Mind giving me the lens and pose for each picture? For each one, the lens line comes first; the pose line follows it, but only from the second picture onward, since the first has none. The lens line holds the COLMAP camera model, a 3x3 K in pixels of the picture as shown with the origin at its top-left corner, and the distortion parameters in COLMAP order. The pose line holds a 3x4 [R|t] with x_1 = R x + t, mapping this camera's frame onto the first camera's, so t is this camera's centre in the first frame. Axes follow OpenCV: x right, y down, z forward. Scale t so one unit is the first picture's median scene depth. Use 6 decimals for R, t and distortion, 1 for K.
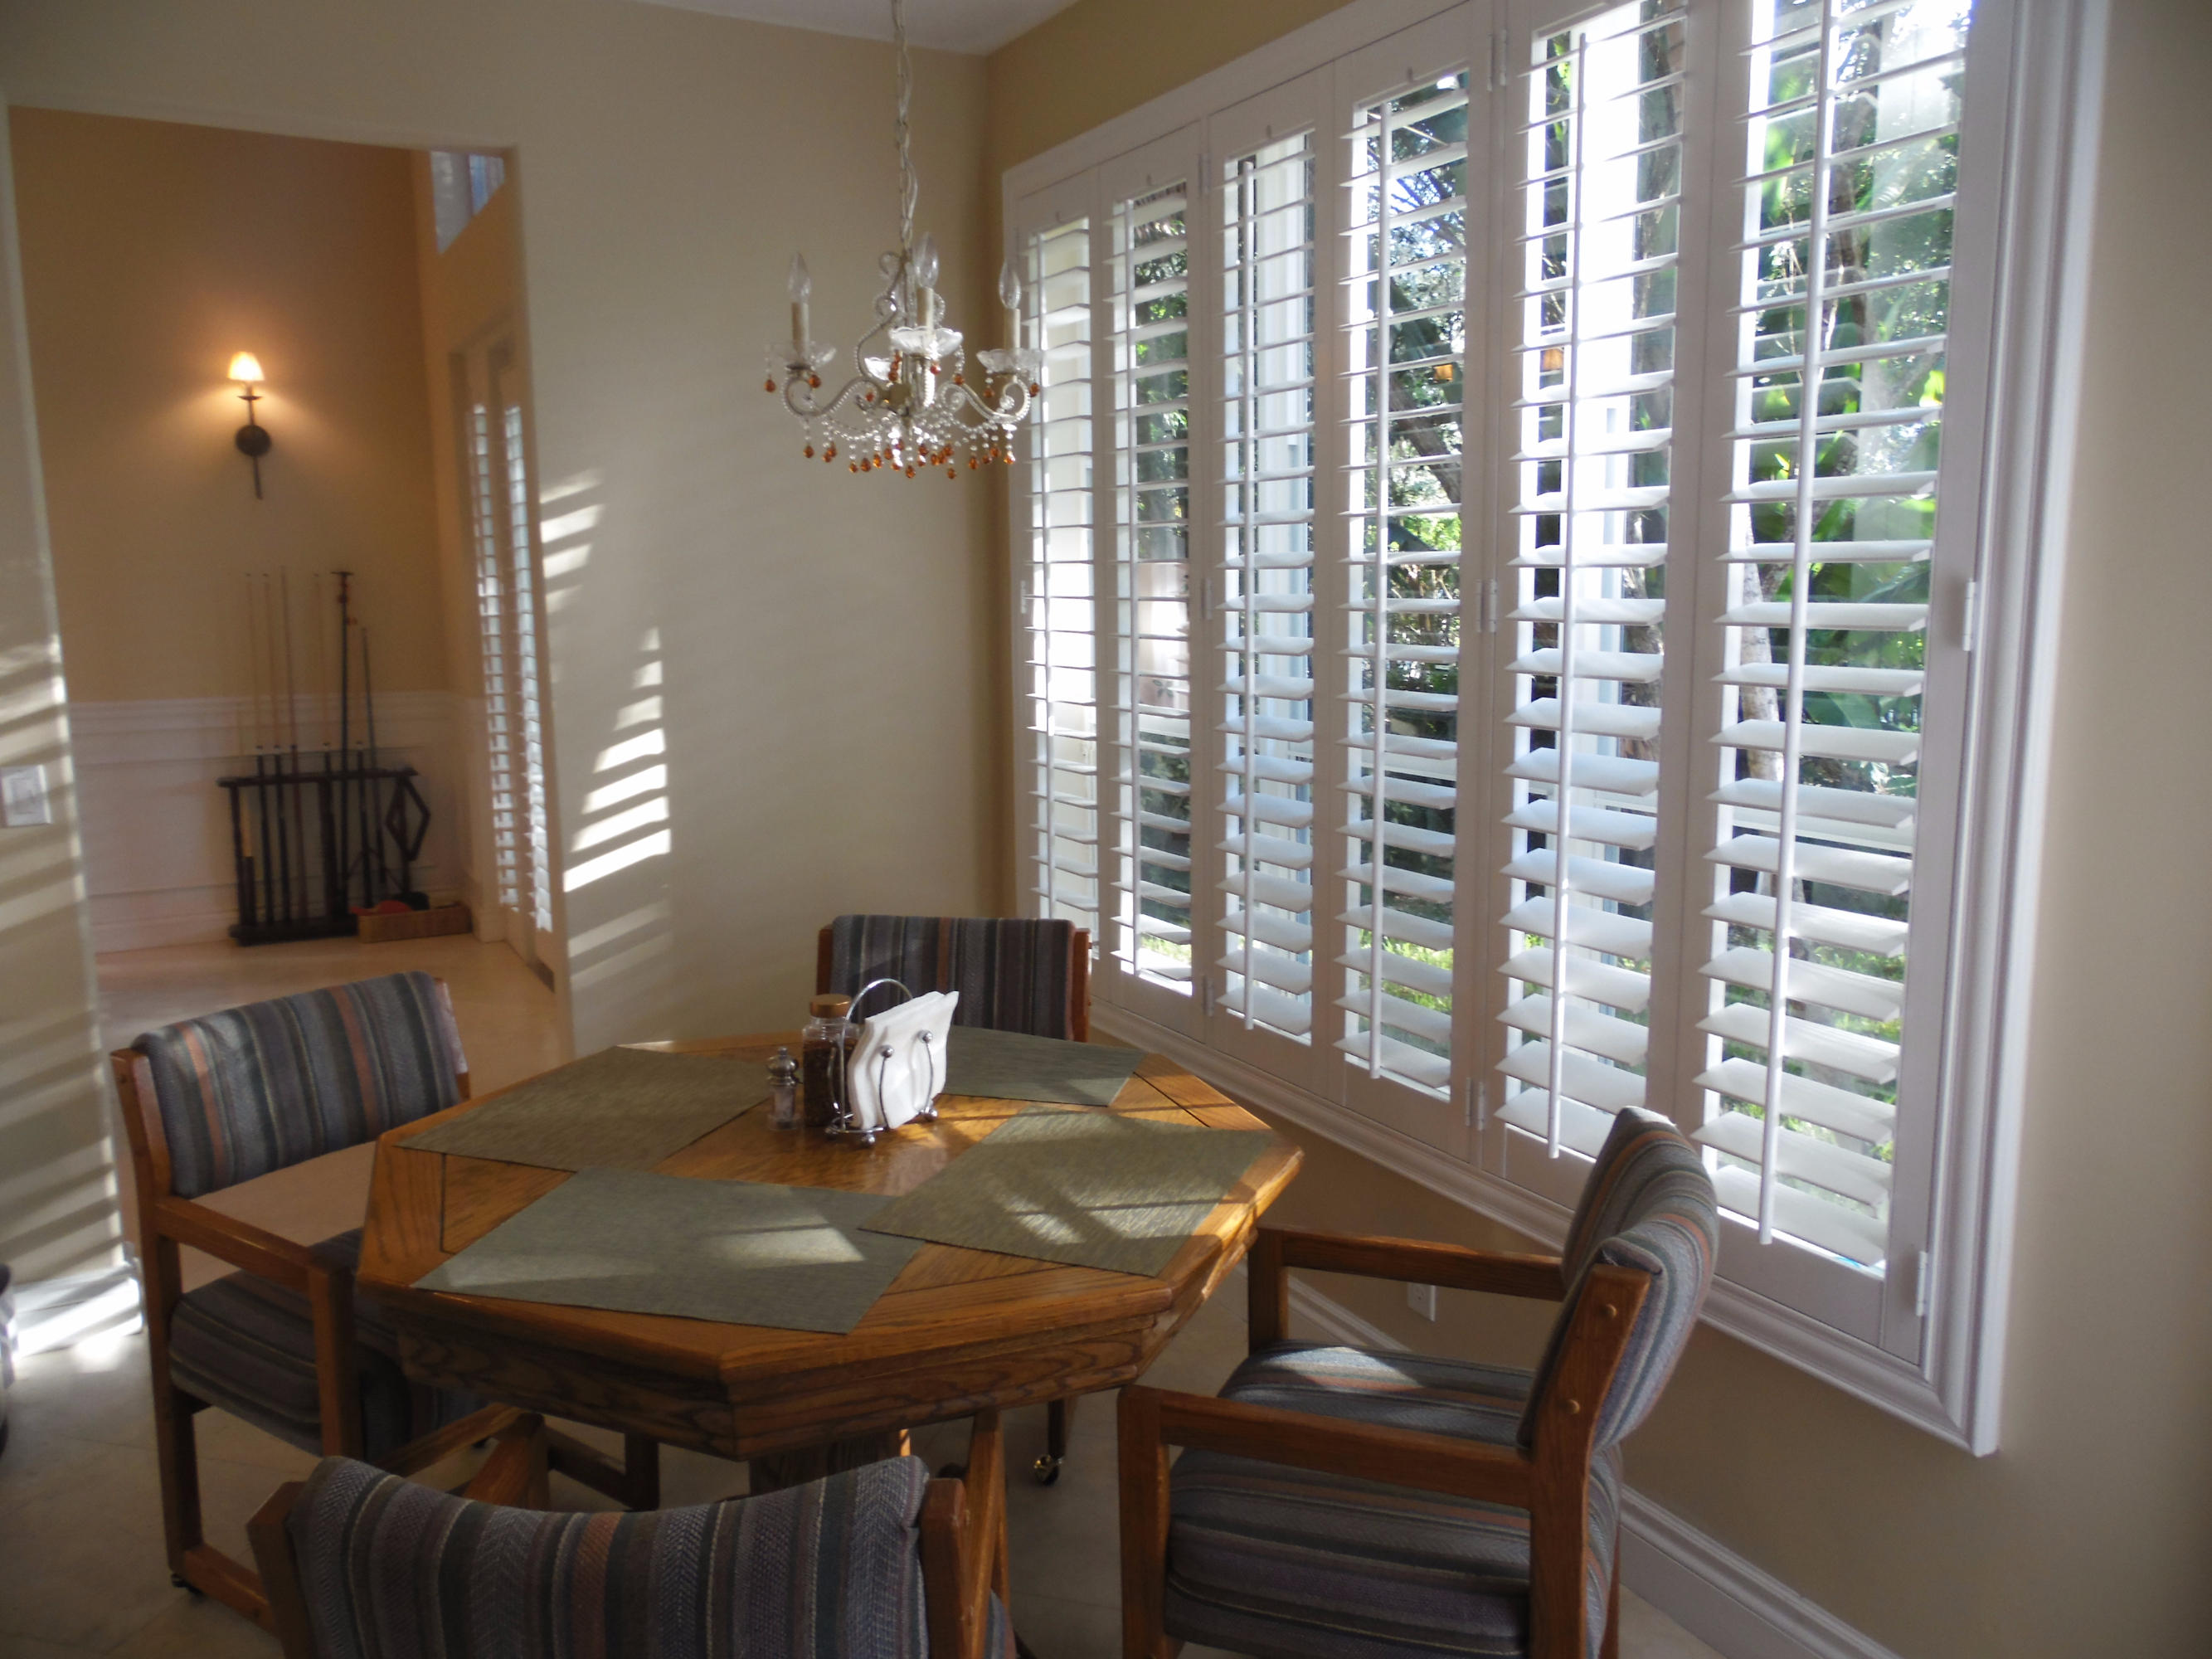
lens RADIAL K [[1645.1, 0, 1100.0], [0, 1645.1, 811.0], [0, 0, 1]] dist [-0.033077, 0.079178]
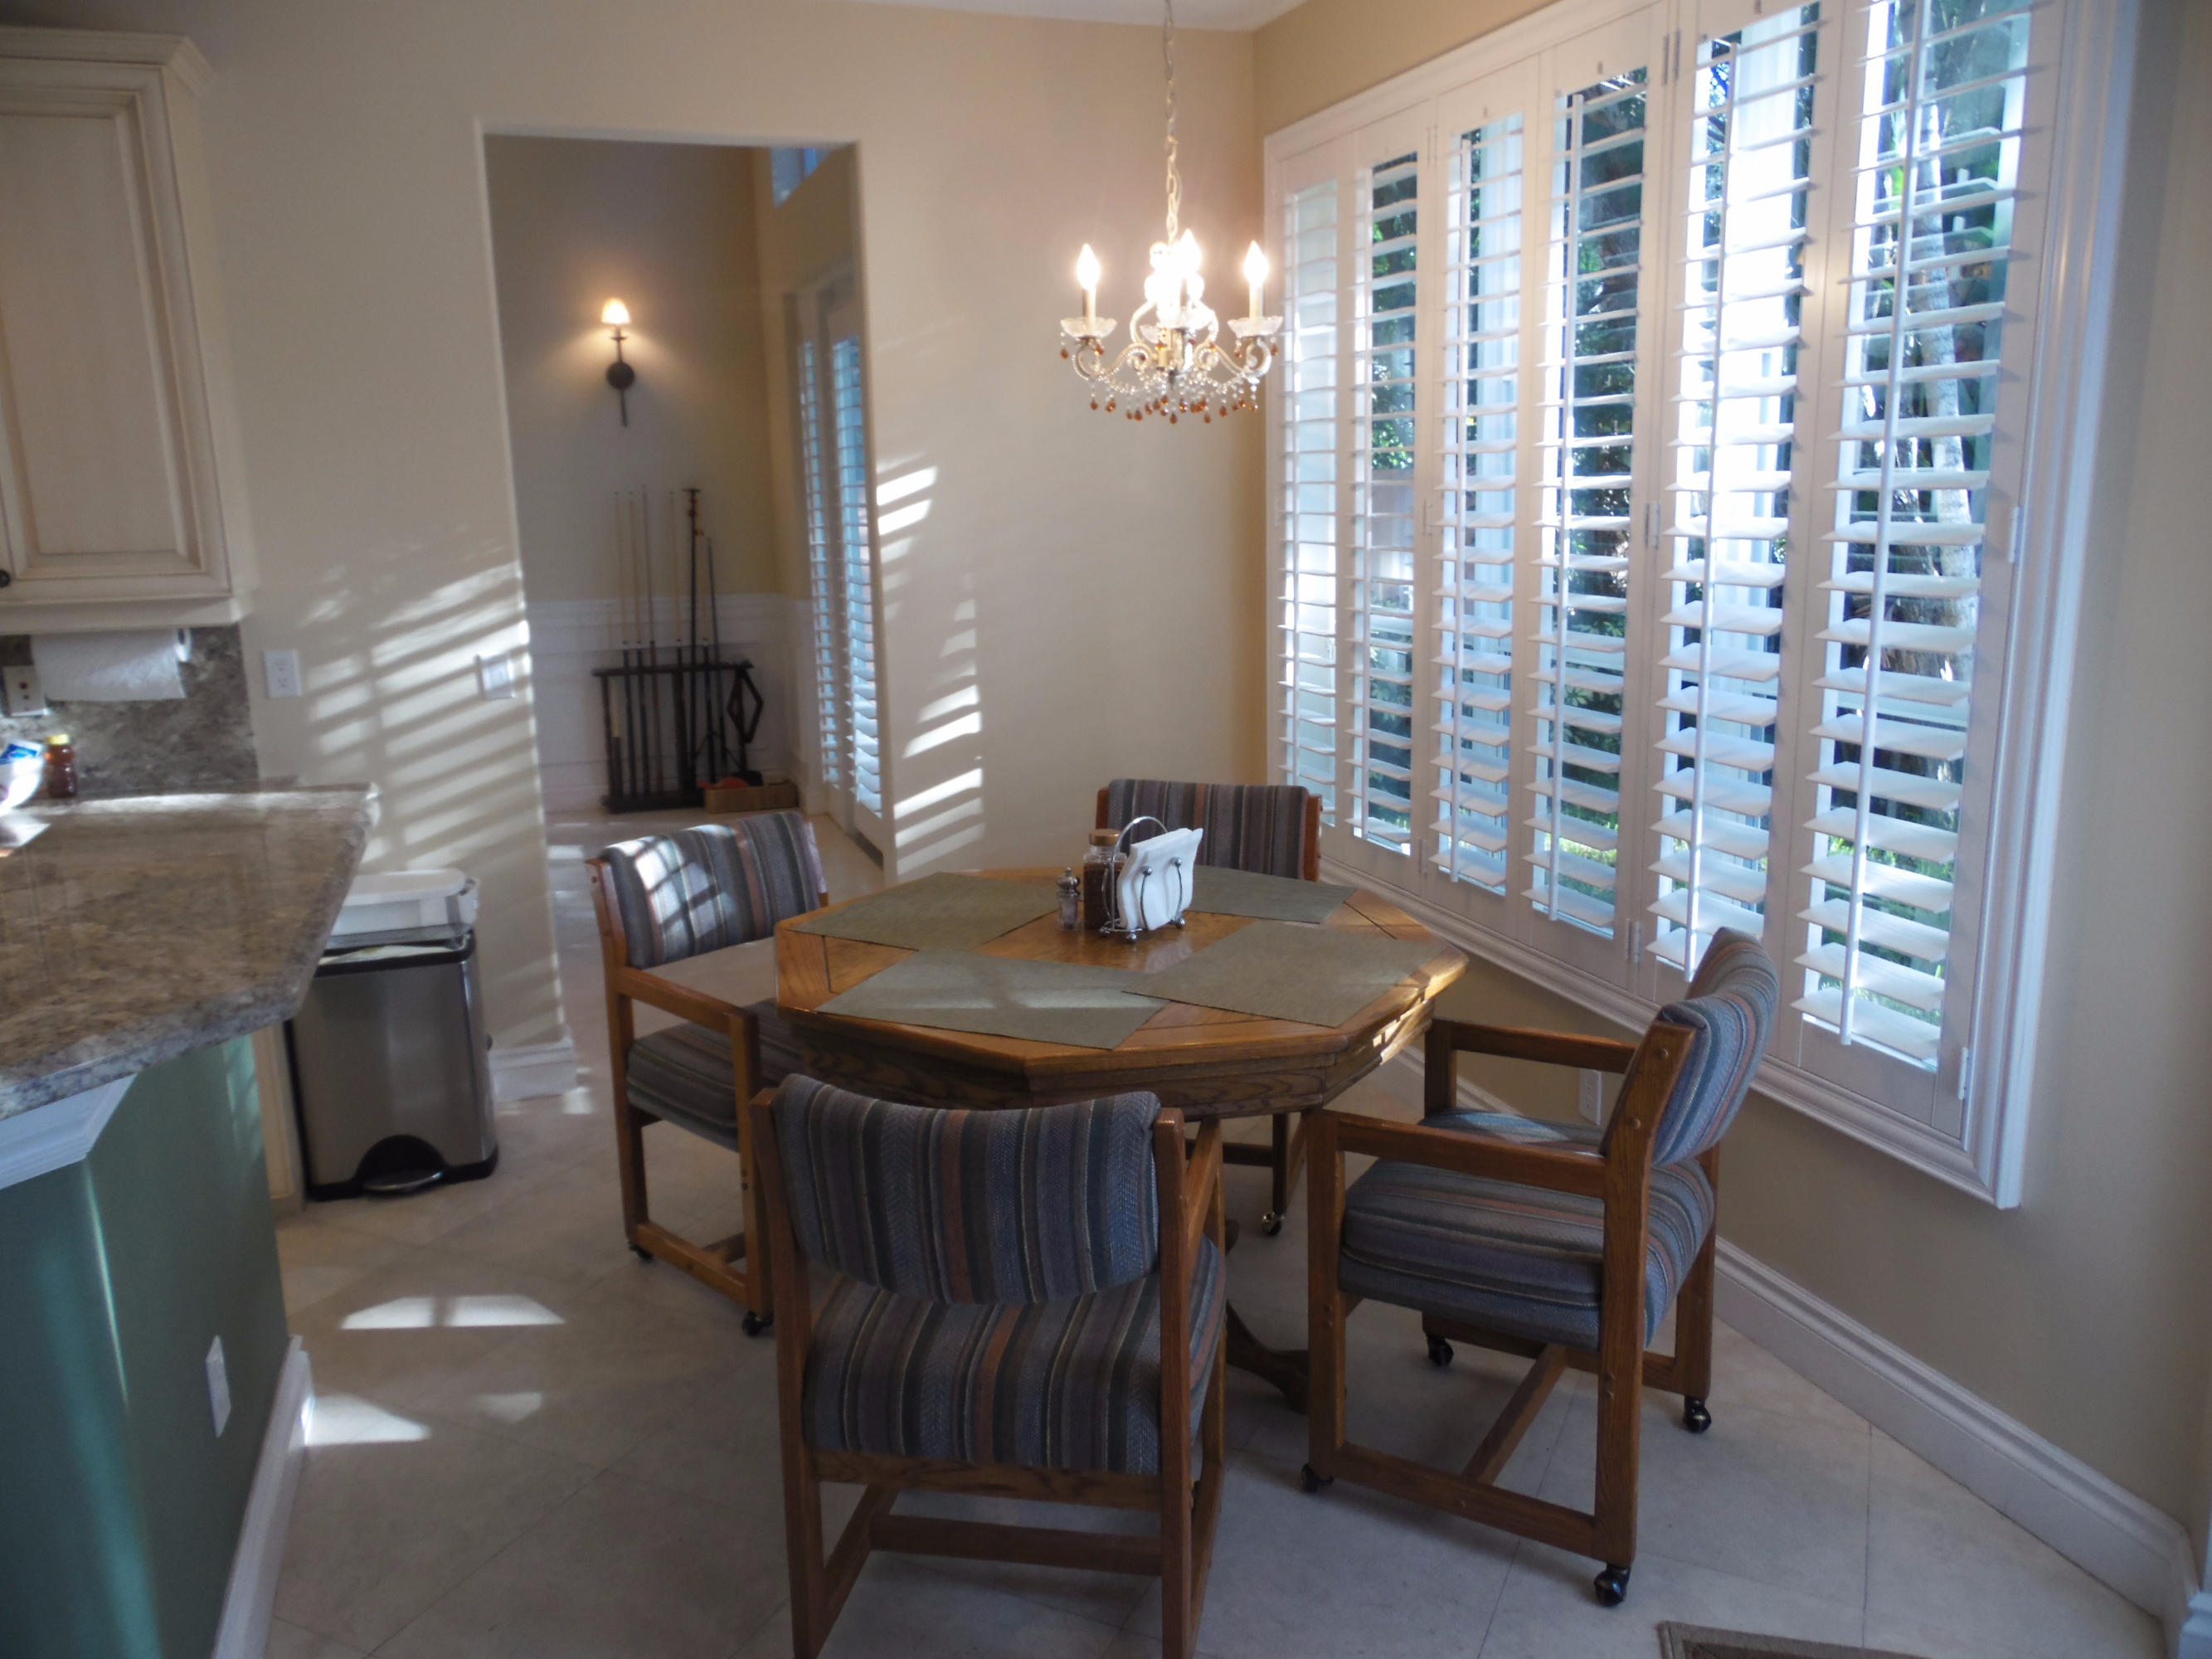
lens RADIAL K [[1645.1, 0, 1100.0], [0, 1645.1, 811.0], [0, 0, 1]] dist [-0.033077, 0.079178]
pose [[0.985414, 0.023125, -0.168598, 0.047410], [-0.013264, 0.998147, 0.059383, 0.018695], [0.169659, -0.056281, 0.983895, -0.260543]]
